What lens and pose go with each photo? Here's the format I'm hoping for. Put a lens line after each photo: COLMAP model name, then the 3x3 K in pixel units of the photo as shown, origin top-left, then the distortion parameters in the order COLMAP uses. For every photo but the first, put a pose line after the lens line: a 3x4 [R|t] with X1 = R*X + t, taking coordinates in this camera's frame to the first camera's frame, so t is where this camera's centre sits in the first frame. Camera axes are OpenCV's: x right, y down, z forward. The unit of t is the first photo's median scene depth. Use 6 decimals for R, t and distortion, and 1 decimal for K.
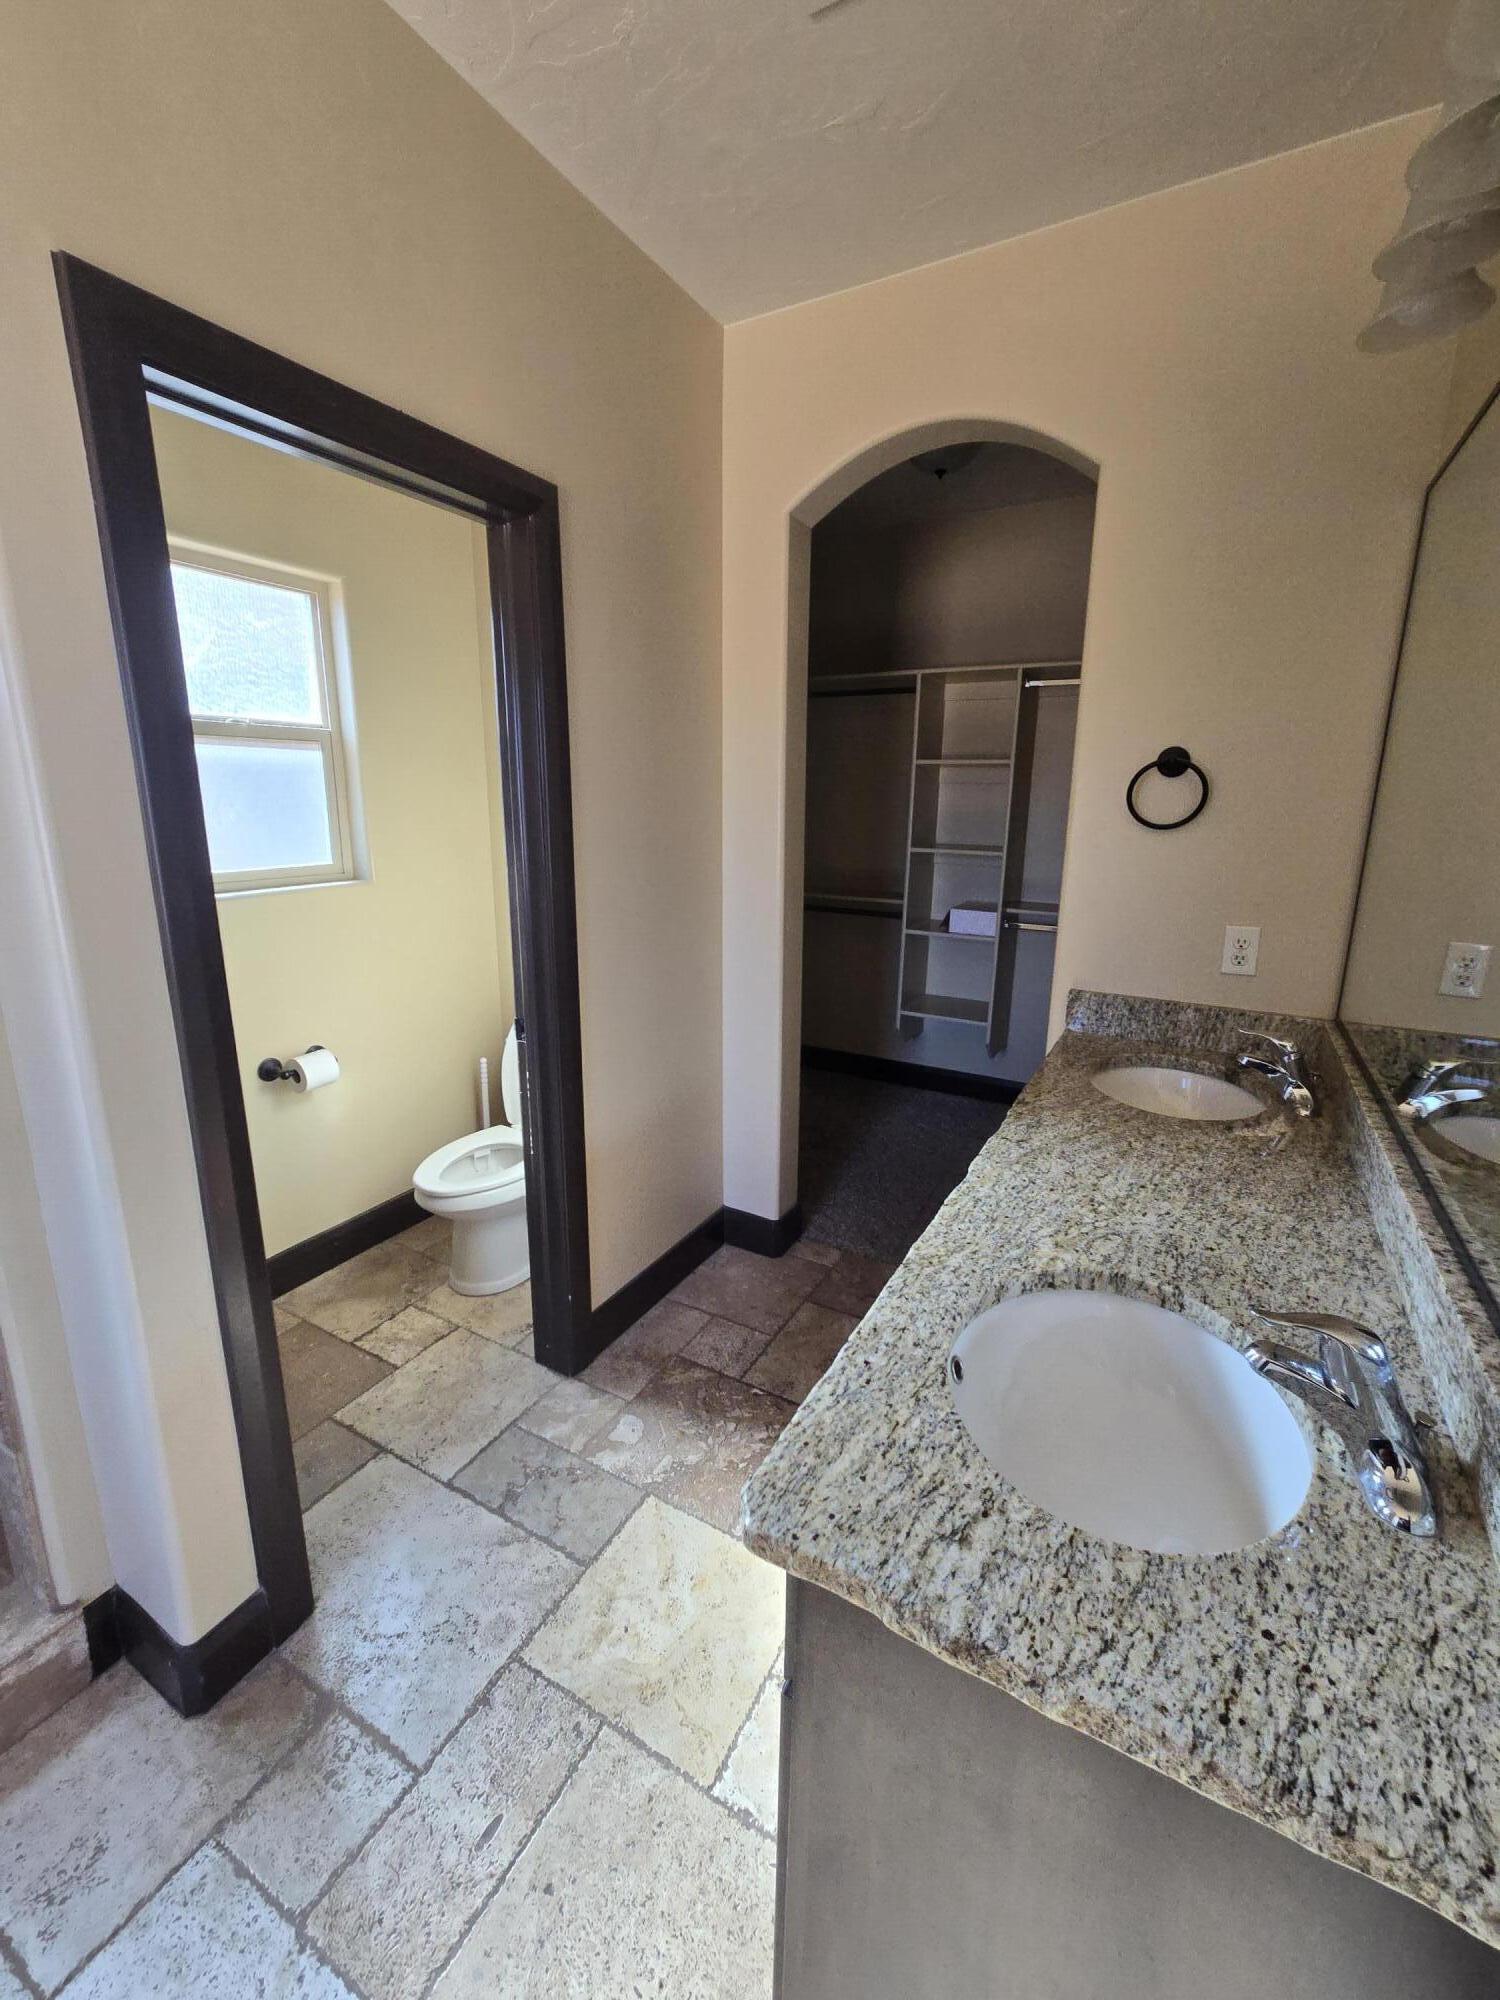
lens RADIAL K [[820.5, 0, 747.5], [0, 820.5, 995.1], [0, 0, 1]] dist [0.004304, -0.001171]
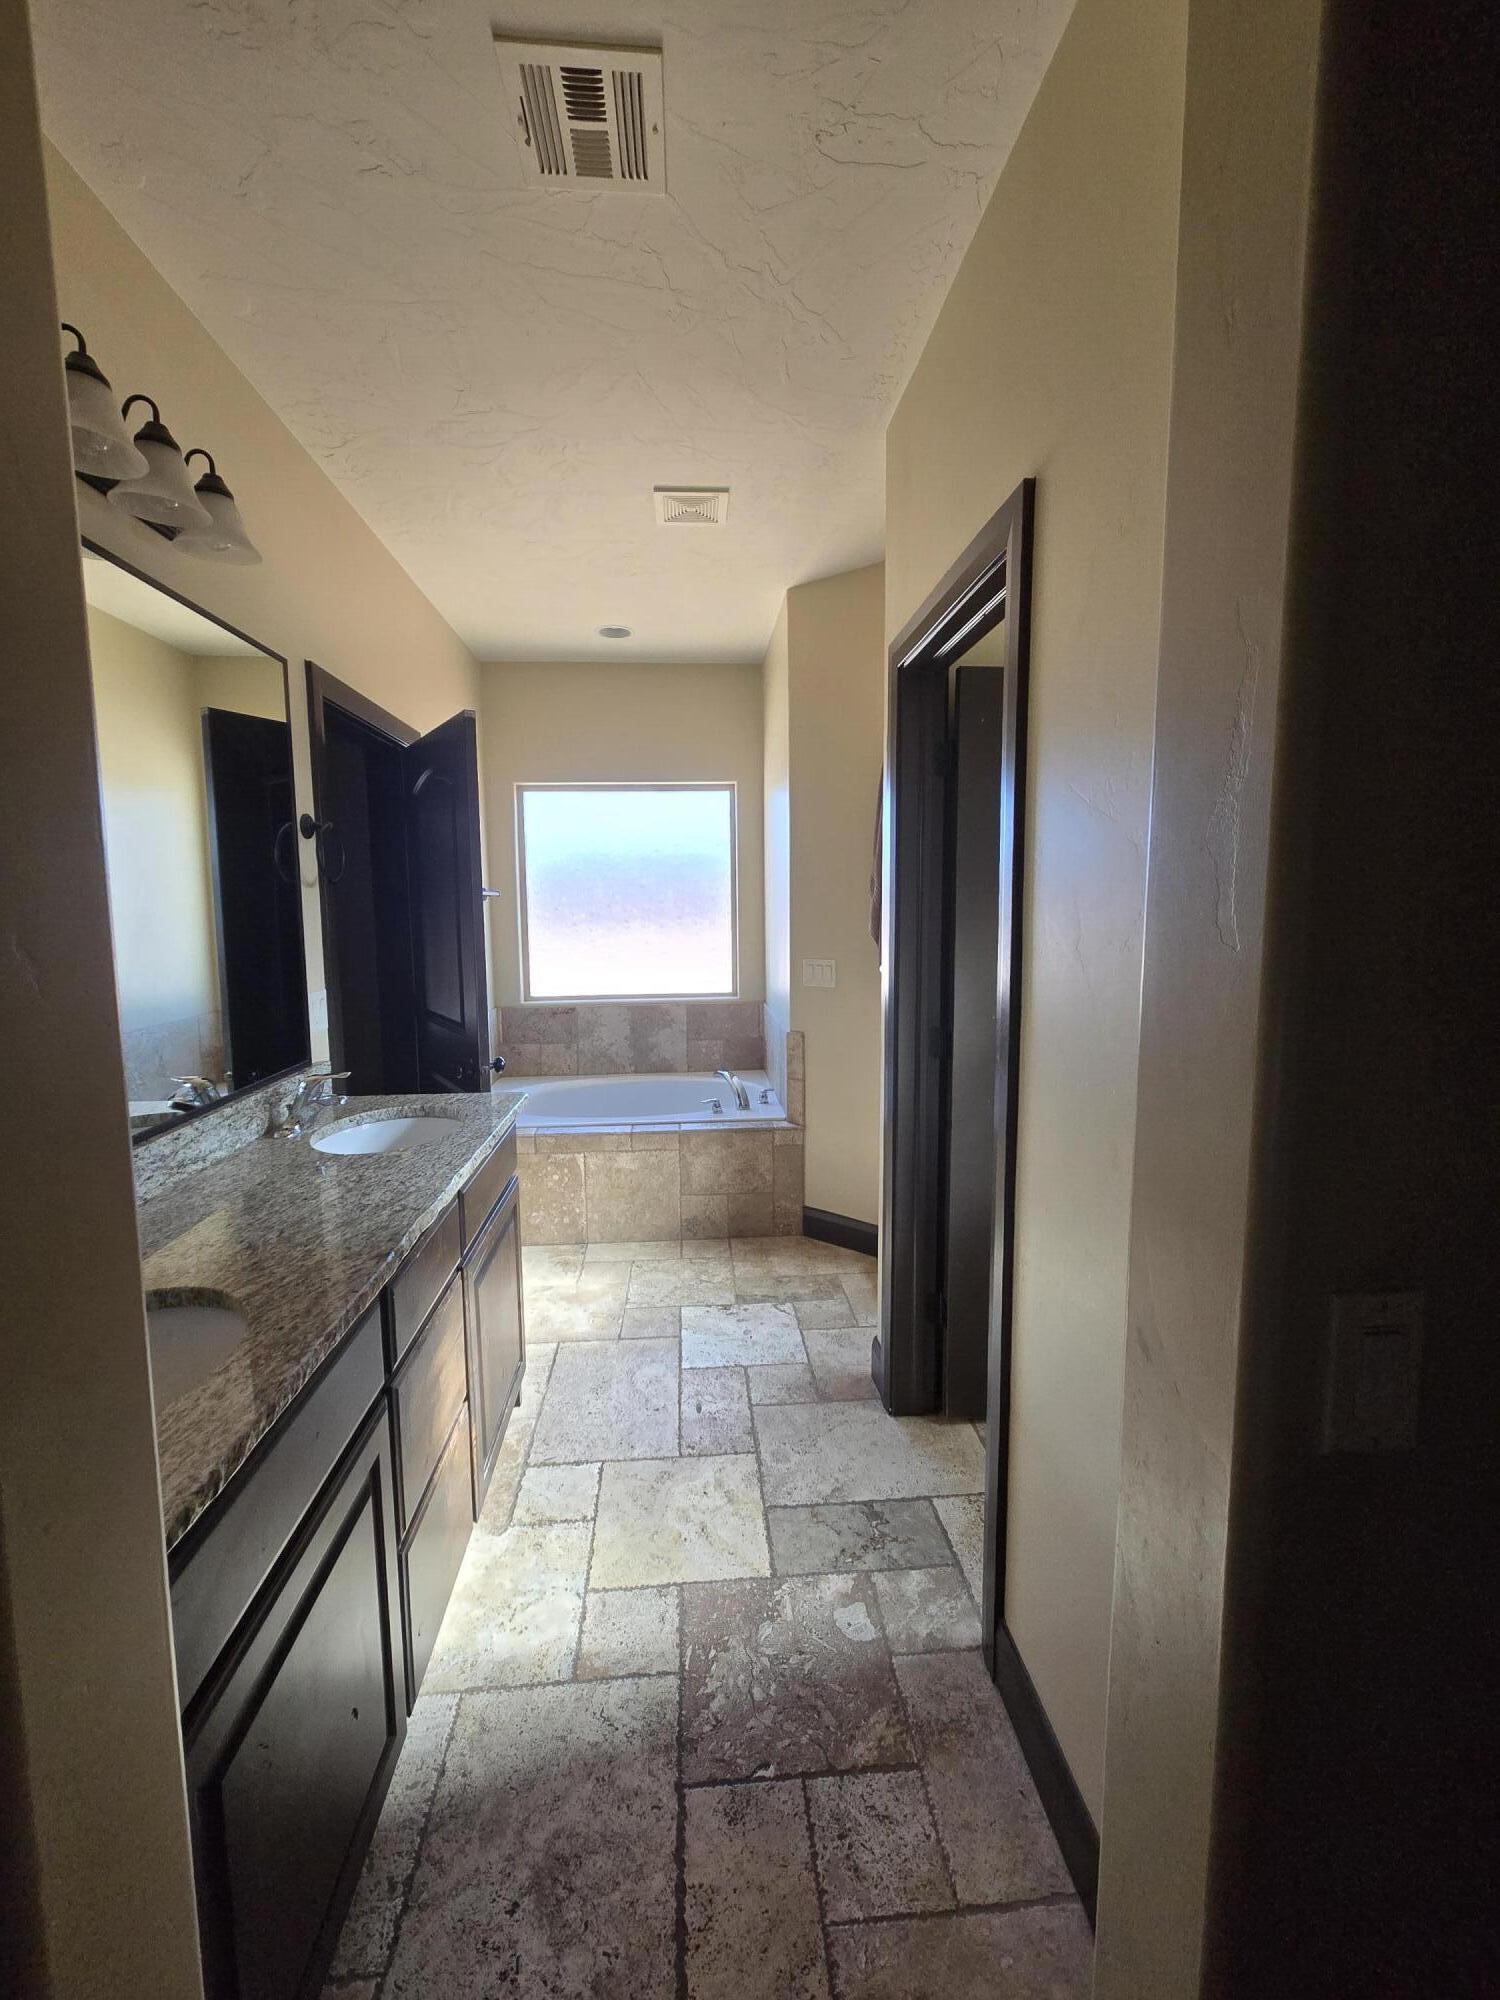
lens RADIAL K [[820.5, 0, 747.1], [0, 820.5, 992.6], [0, 0, 1]] dist [0.004304, -0.001171]
pose [[-0.832564, 0.058368, -0.550845, 0.465672], [-0.133574, 0.943933, 0.301909, -0.397718], [0.537582, 0.324937, -0.778088, 1.731256]]
